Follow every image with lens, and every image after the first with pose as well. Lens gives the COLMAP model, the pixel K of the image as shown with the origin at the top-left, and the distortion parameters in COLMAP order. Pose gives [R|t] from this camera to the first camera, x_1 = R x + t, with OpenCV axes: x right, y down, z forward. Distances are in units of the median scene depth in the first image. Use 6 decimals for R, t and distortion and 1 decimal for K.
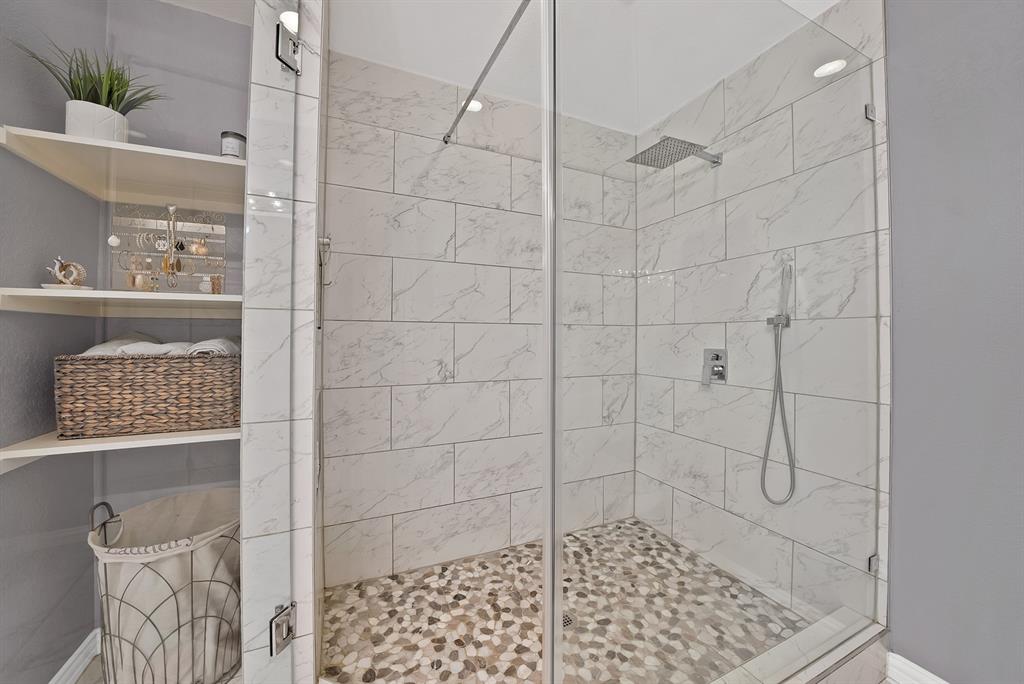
lens RADIAL K [[373.3, 0, 507.8], [0, 373.3, 333.8], [0, 0, 1]] dist [-0.021160, 0.000059]
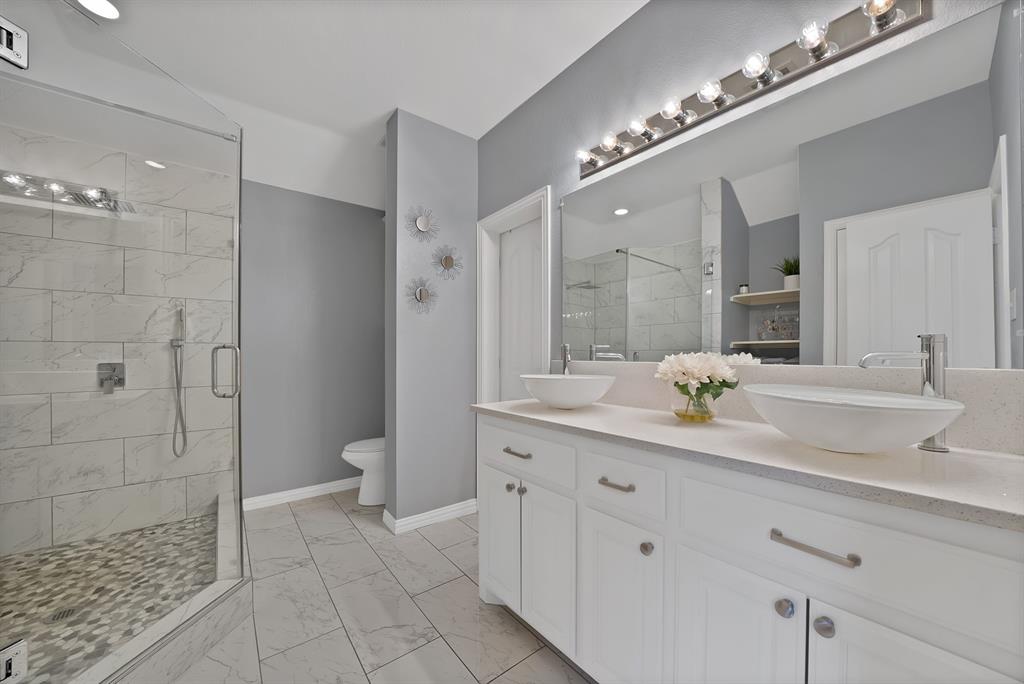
lens RADIAL K [[373.3, 0, 508.7], [0, 373.3, 350.5], [0, 0, 1]] dist [-0.021160, 0.000059]
pose [[-0.245435, 0.012596, 0.969331, -1.109927], [-0.004019, 0.999894, -0.014011, 0.012598], [-0.969405, -0.007335, -0.245358, -0.001249]]
